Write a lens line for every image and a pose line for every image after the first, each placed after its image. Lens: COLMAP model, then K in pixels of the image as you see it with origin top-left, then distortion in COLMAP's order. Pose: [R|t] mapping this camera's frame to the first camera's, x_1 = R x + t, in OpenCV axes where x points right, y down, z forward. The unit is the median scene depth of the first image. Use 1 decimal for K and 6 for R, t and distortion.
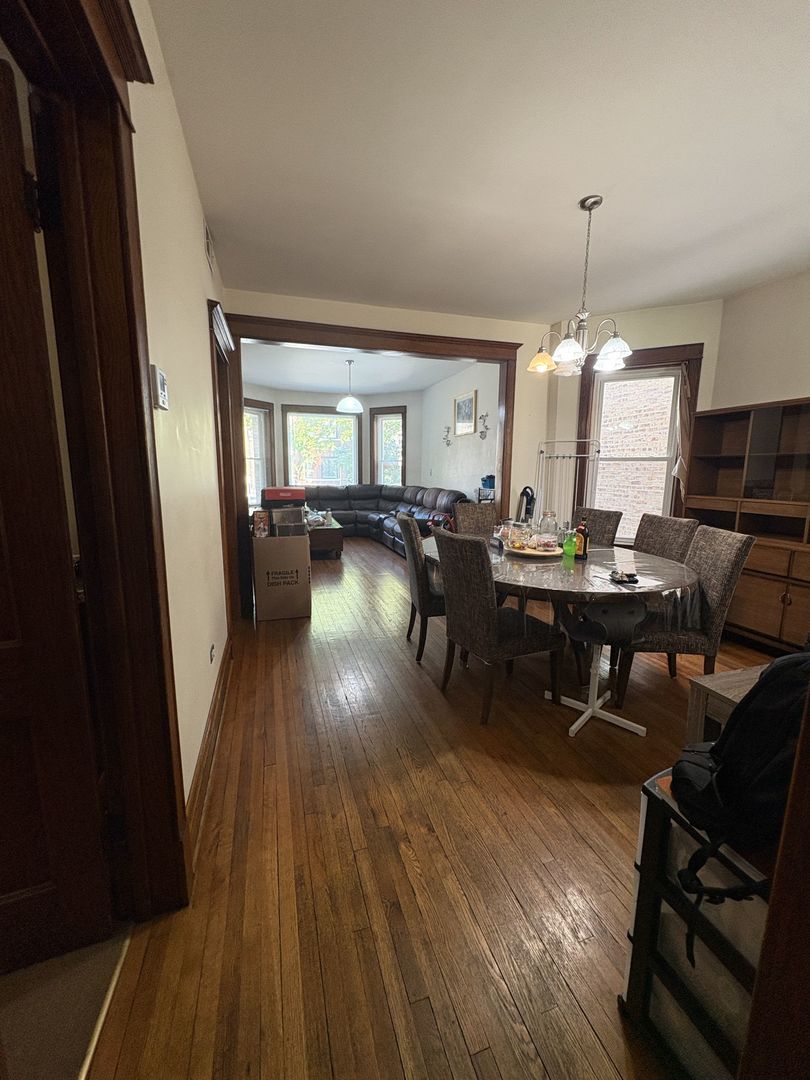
lens RADIAL K [[429.0, 0, 404.8], [0, 429.0, 538.1], [0, 0, 1]] dist [0.000336, 0.000085]
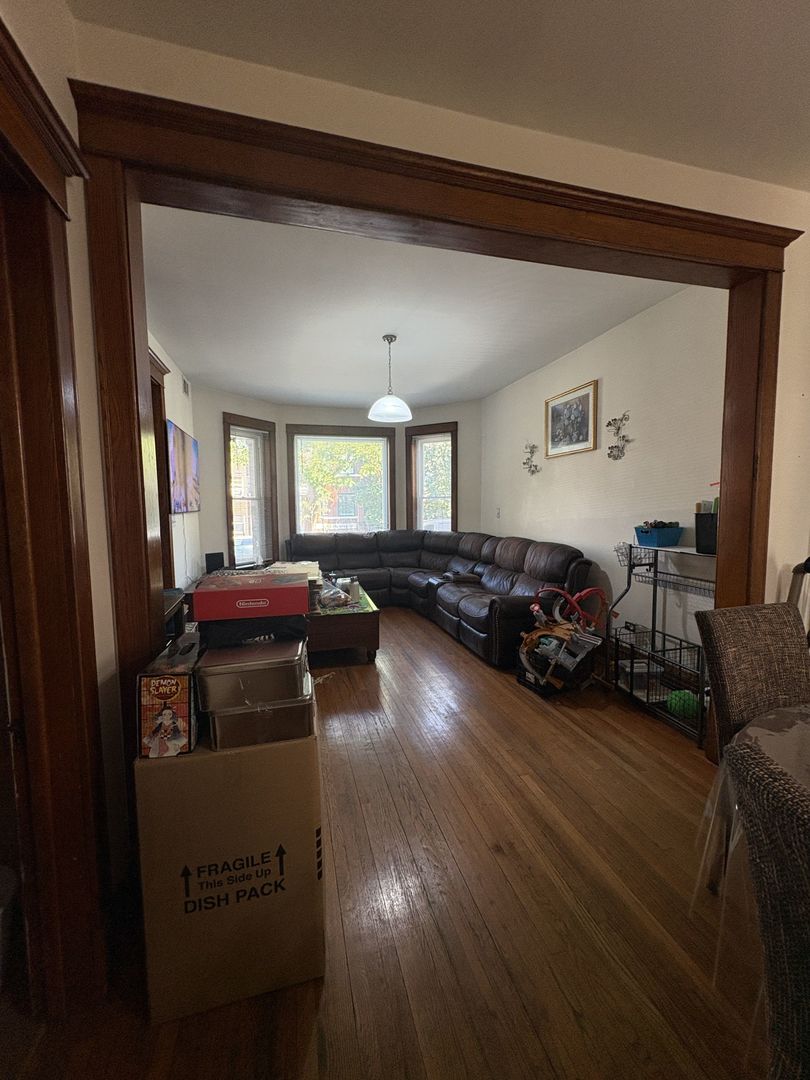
lens RADIAL K [[429.0, 0, 404.0], [0, 429.0, 538.2], [0, 0, 1]] dist [0.000336, 0.000085]
pose [[0.999193, -0.016241, -0.036733, -0.069634], [0.013266, 0.996721, -0.079818, -0.062236], [0.037909, 0.079266, 0.996132, 0.322193]]
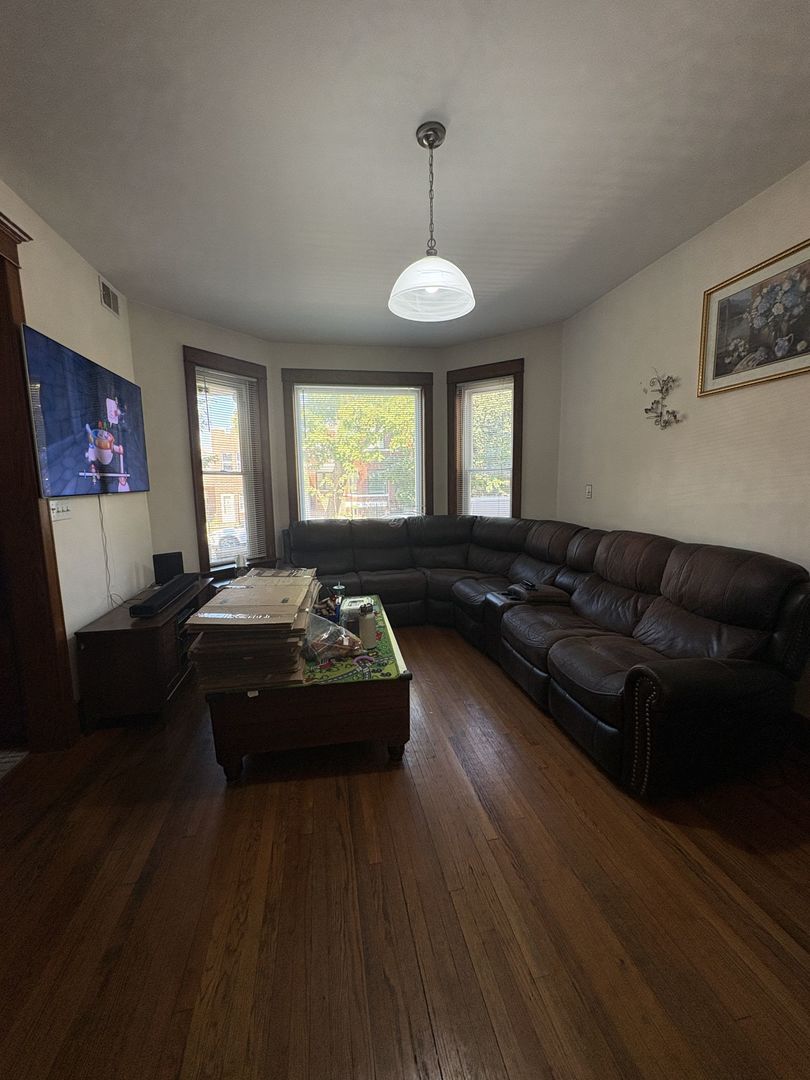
lens RADIAL K [[429.0, 0, 405.4], [0, 429.0, 538.6], [0, 0, 1]] dist [0.000336, 0.000085]
pose [[0.994108, -0.010377, -0.107897, -0.090145], [0.007653, 0.999642, -0.025626, -0.096635], [0.108124, 0.024649, 0.993832, 0.546141]]
